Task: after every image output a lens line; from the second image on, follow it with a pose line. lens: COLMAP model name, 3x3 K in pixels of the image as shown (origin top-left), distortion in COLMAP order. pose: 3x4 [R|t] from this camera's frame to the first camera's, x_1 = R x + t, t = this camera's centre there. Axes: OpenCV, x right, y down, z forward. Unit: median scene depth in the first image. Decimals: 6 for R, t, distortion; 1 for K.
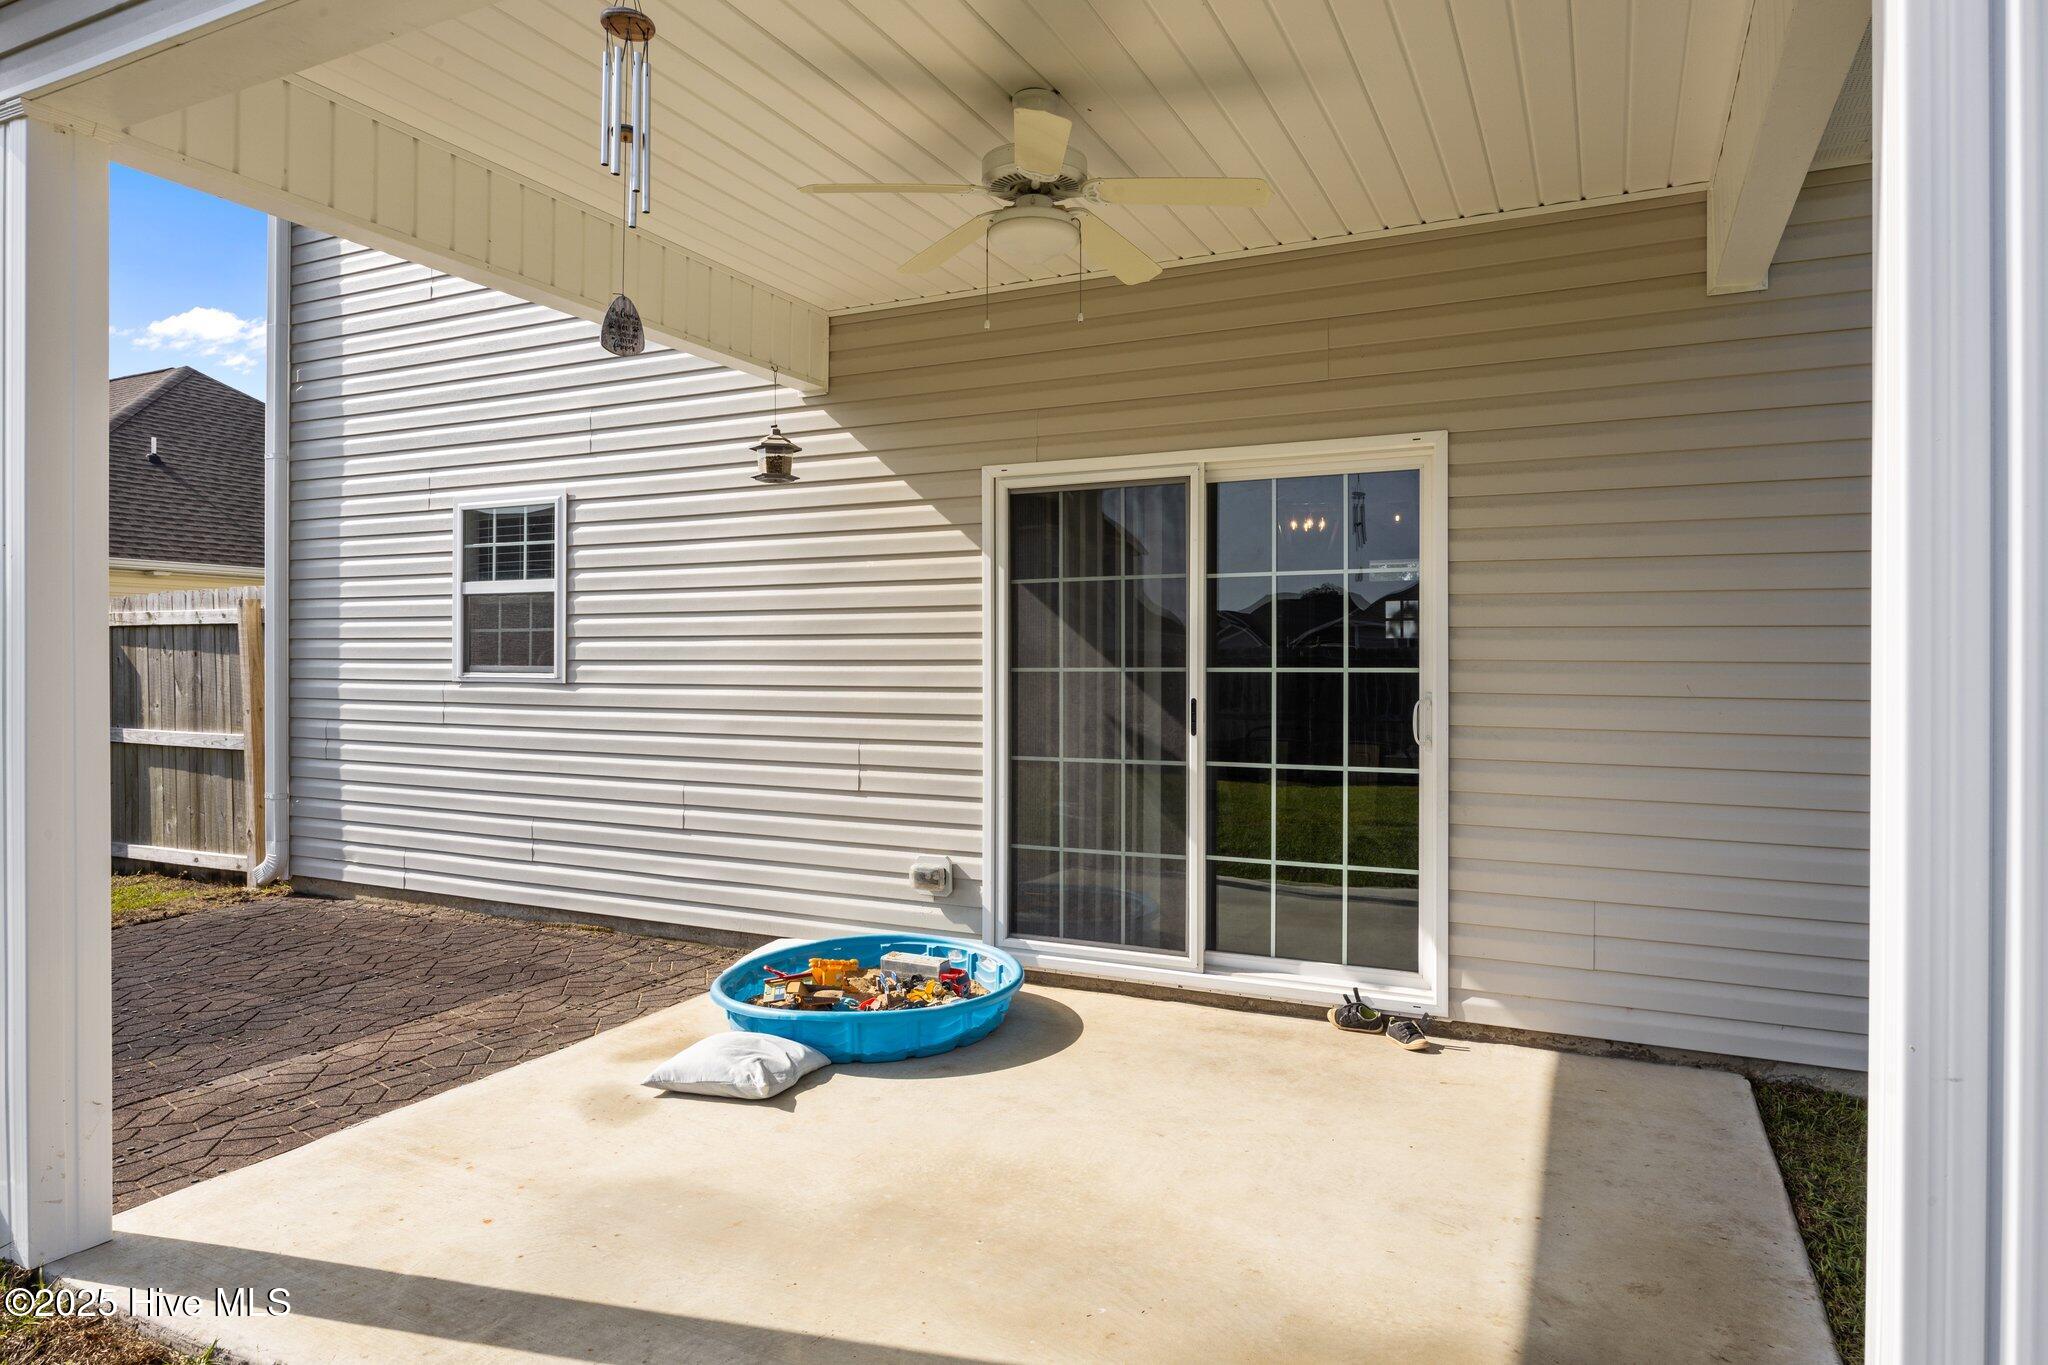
lens RADIAL K [[1202.0, 0, 1032.2], [0, 1202.0, 675.7], [0, 0, 1]] dist [-0.003889, 0.000243]
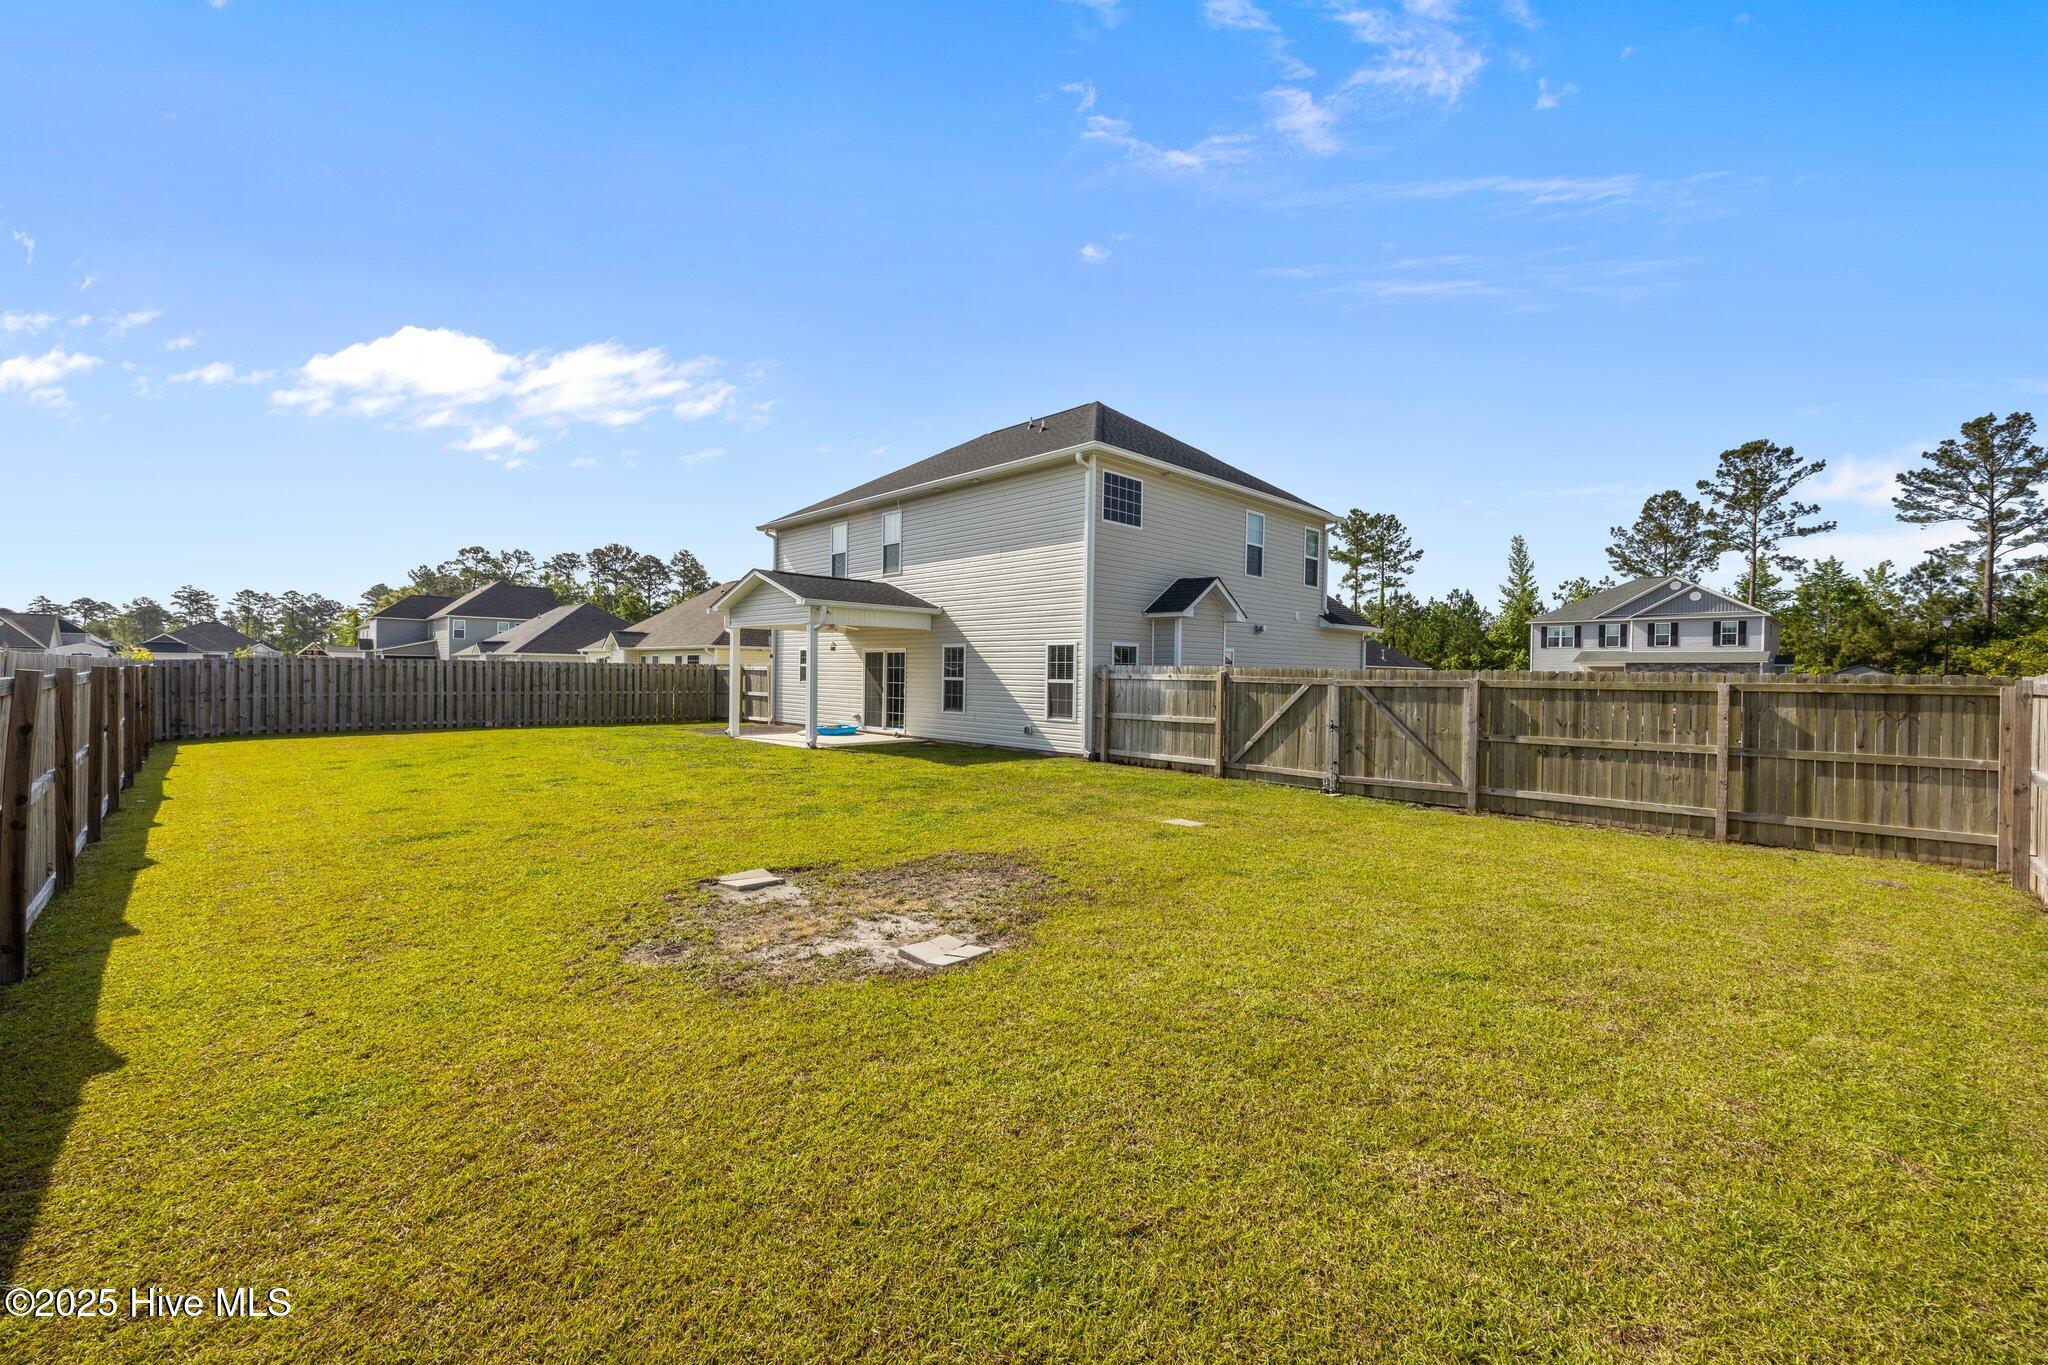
lens RADIAL K [[827.3, 0, 1024.0], [0, 827.3, 682.5], [0, 0, 1]] dist [0.000854, 0.000047]
pose [[0.937289, 0.015953, -0.348189, 1.790371], [-0.016527, 0.999863, 0.001323, -0.016990], [0.348162, 0.004514, 0.937423, -2.157761]]
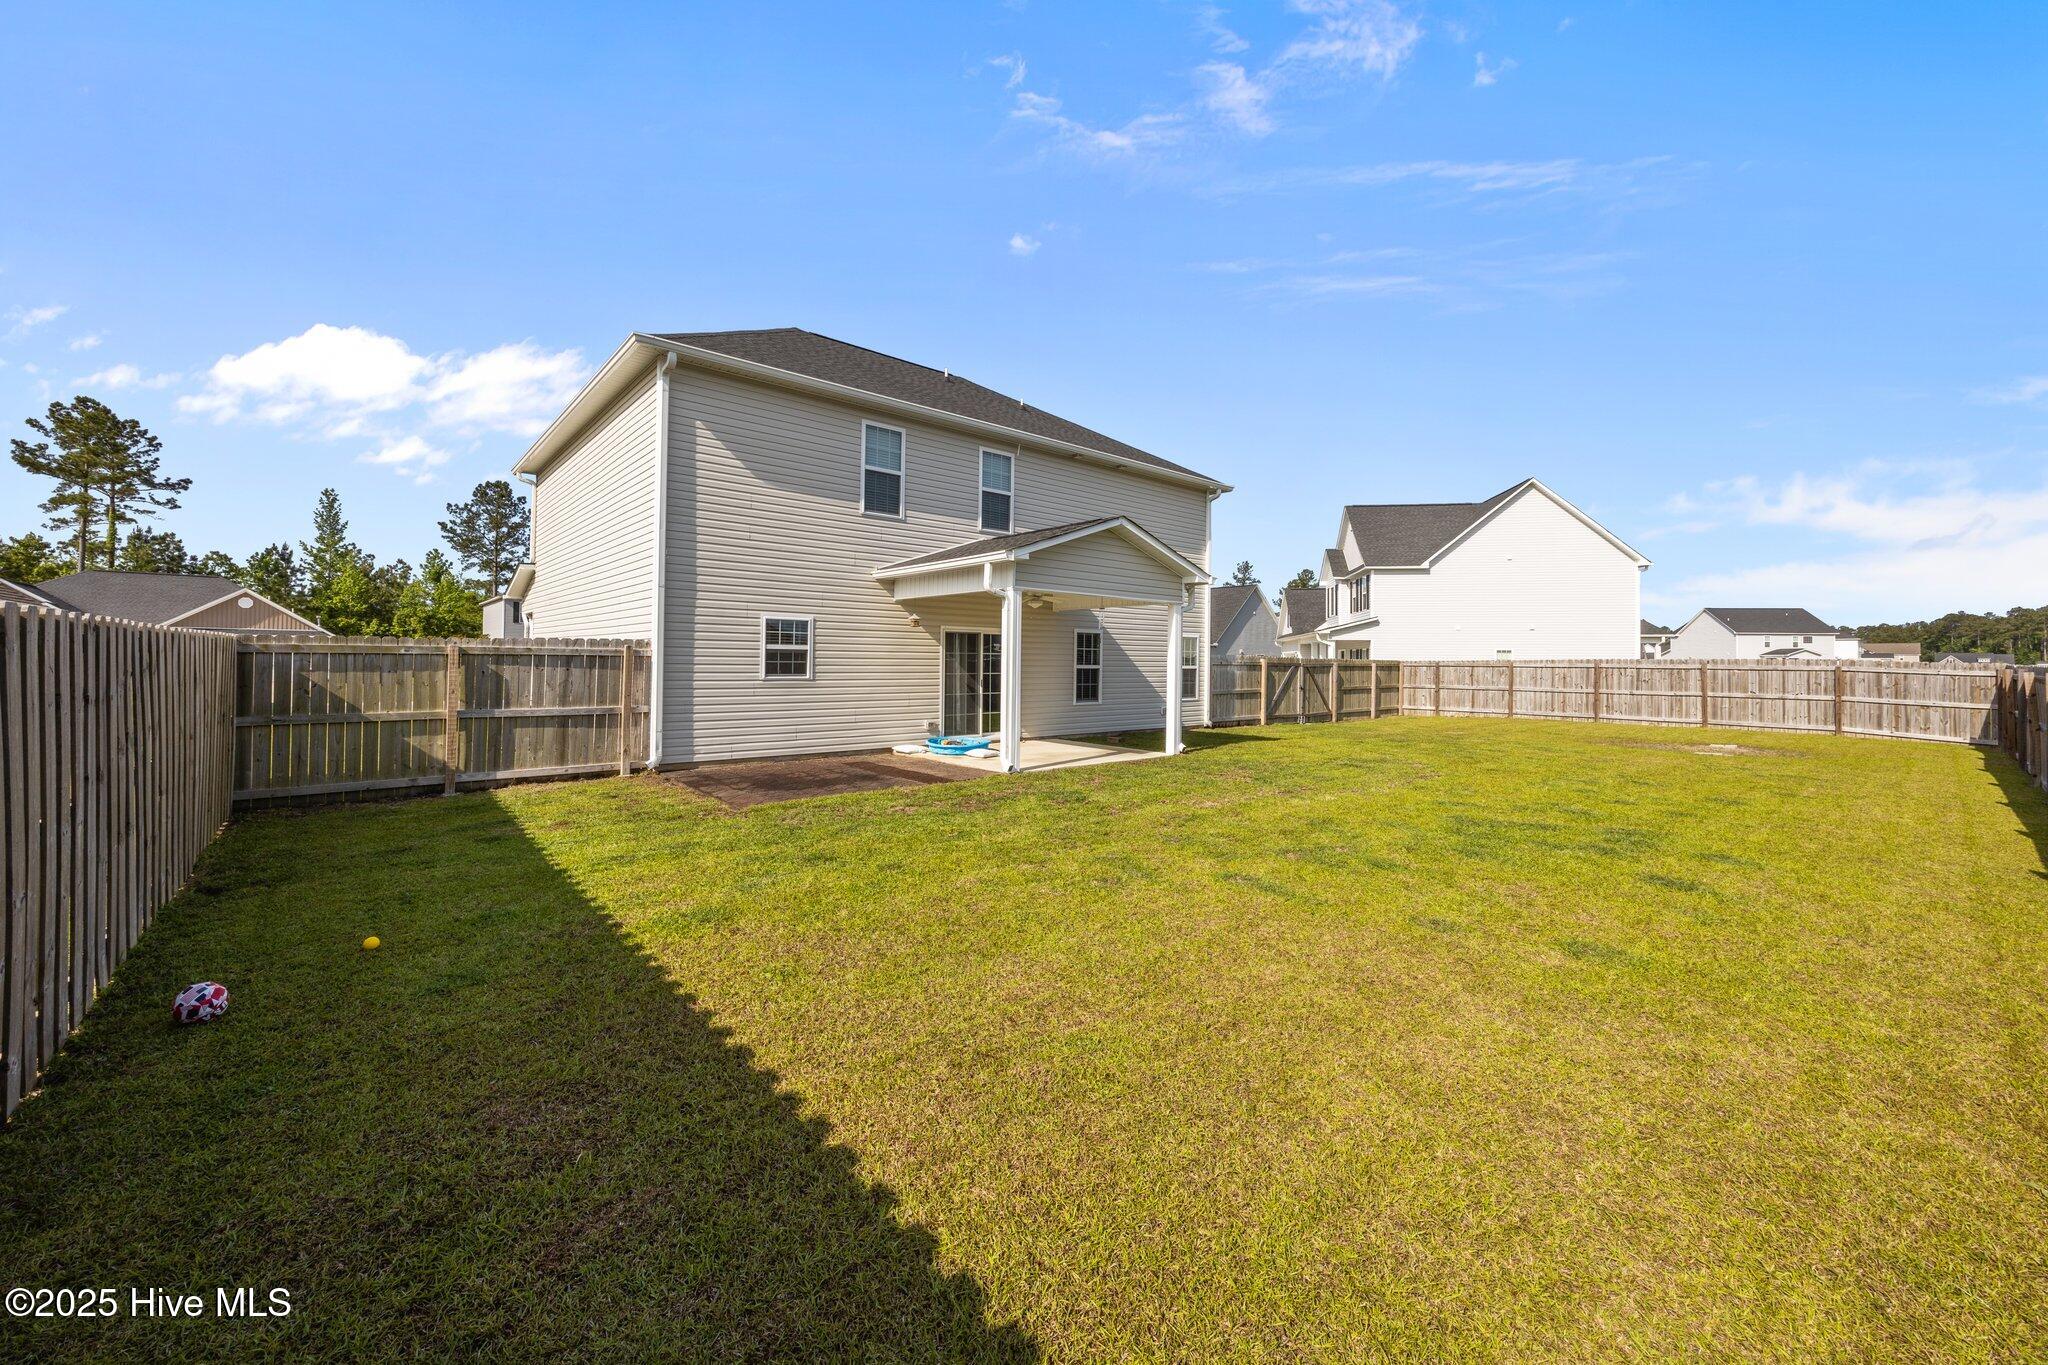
lens RADIAL K [[788.0, 0, 1021.3], [0, 788.0, 657.4], [0, 0, 1]] dist [-0.000131, -0.000040]
pose [[0.406323, 0.005683, 0.913712, -2.005723], [-0.000674, 0.999982, -0.005920, -0.038154], [-0.913729, 0.001789, 0.406319, -0.306675]]
